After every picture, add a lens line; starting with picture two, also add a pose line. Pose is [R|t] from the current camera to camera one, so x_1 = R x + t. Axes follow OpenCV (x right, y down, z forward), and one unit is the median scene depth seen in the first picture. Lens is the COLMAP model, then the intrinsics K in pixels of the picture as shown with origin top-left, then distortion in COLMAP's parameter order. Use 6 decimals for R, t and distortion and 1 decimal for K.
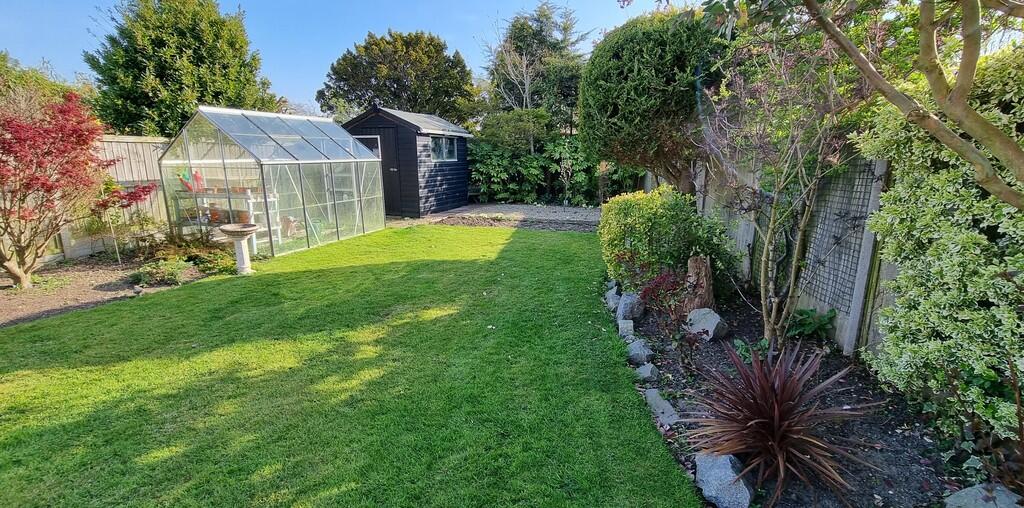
lens RADIAL K [[482.9, 0, 512.0], [0, 482.9, 254.0], [0, 0, 1]] dist [-0.000800, -0.000047]
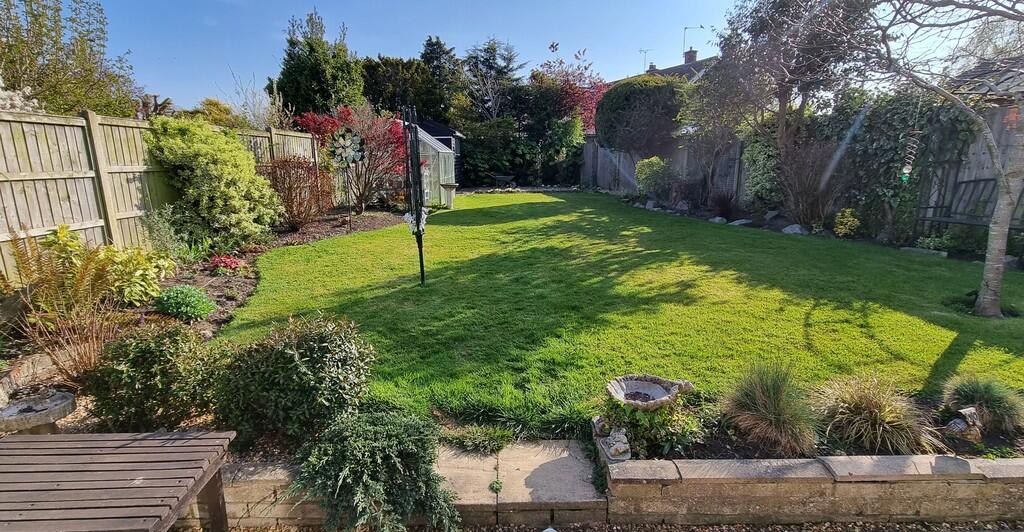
lens RADIAL K [[485.1, 0, 512.0], [0, 485.1, 266.0], [0, 0, 1]] dist [0.001508, 0.000271]
pose [[0.954962, -0.076067, 0.286812, -0.379688], [0.071978, 0.997098, 0.024787, 0.099205], [-0.287865, -0.003027, 0.957666, -0.377751]]
